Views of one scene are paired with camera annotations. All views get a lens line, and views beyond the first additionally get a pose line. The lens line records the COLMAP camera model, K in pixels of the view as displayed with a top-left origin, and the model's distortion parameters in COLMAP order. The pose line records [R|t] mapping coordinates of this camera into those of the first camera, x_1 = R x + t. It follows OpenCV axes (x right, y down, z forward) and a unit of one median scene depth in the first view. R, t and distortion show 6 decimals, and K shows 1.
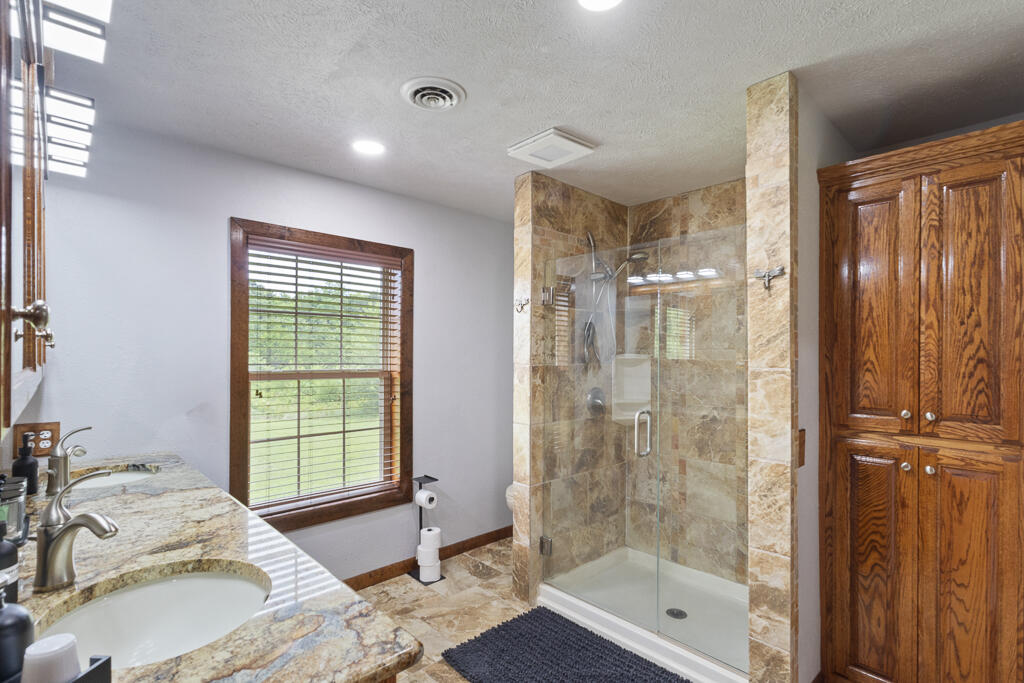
lens RADIAL K [[482.3, 0, 511.4], [0, 482.3, 350.6], [0, 0, 1]] dist [0.000143, 0.000000]
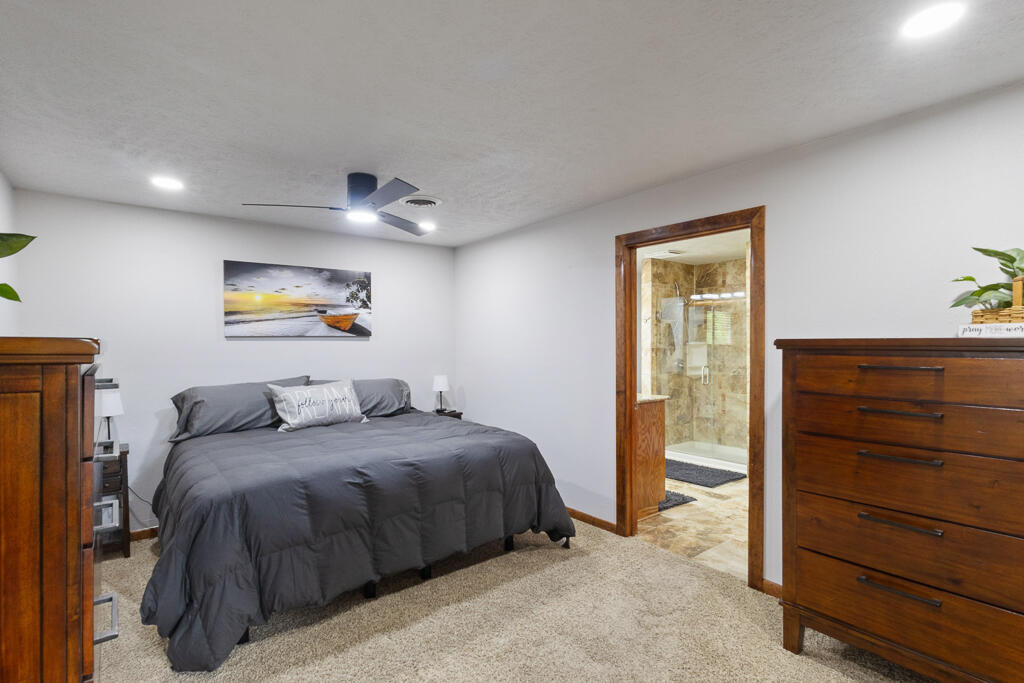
lens RADIAL K [[482.3, 0, 511.5], [0, 482.3, 340.4], [0, 0, 1]] dist [0.000143, 0.000000]
pose [[0.996528, -0.005042, -0.083110, -0.357136], [0.005719, 0.999952, 0.007911, -0.019447], [0.083067, -0.008359, 0.996509, -1.072510]]
